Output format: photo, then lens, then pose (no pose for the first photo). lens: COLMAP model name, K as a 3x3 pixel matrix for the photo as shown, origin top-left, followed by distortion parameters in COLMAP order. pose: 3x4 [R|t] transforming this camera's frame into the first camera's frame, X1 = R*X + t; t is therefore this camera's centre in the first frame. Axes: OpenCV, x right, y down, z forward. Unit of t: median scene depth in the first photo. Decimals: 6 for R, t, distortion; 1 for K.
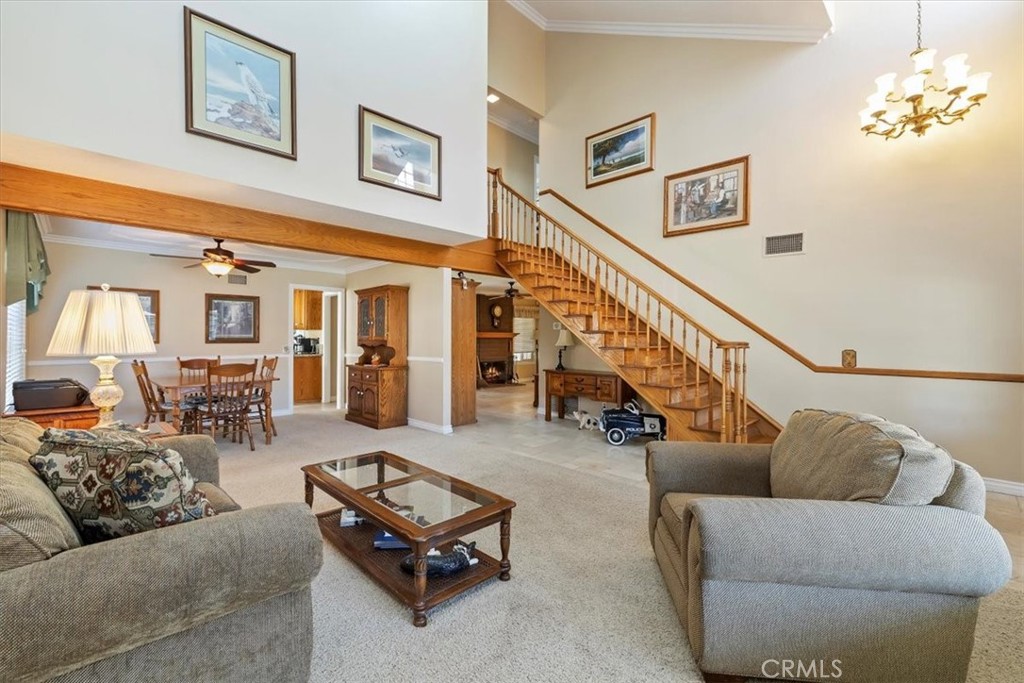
lens RADIAL K [[431.7, 0, 513.0], [0, 431.7, 341.0], [0, 0, 1]] dist [-0.000041, 0.000607]
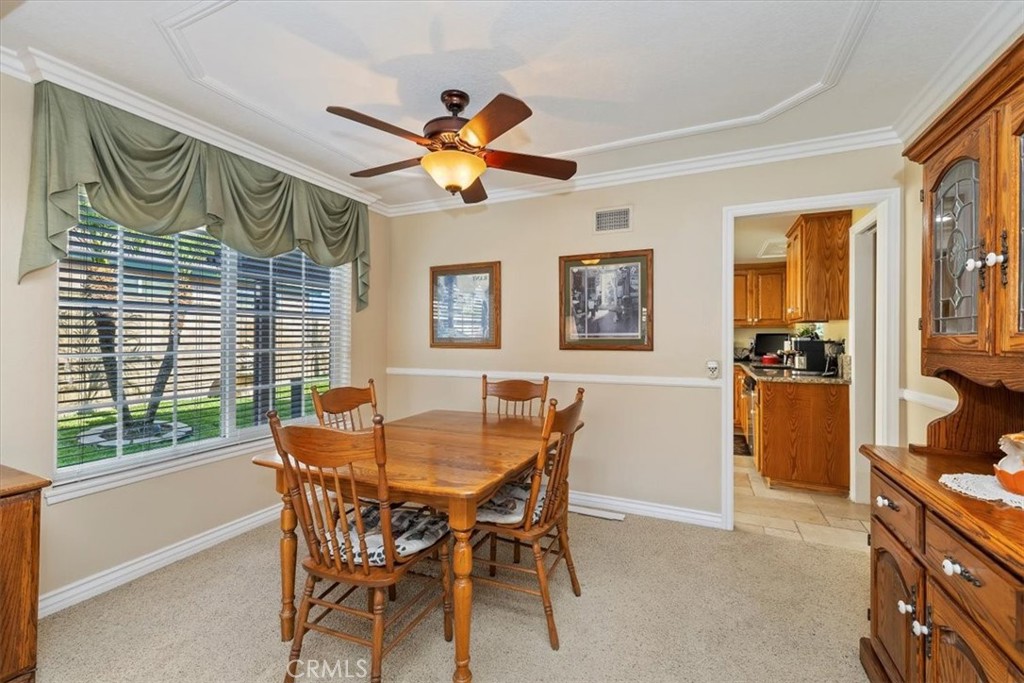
lens RADIAL K [[431.7, 0, 513.8], [0, 431.7, 339.2], [0, 0, 1]] dist [-0.000041, 0.000607]
pose [[0.345572, -0.000363, -0.938392, -0.216212], [-0.006933, 0.999972, -0.002940, -0.005553], [0.938367, 0.007522, 0.345559, 0.712841]]
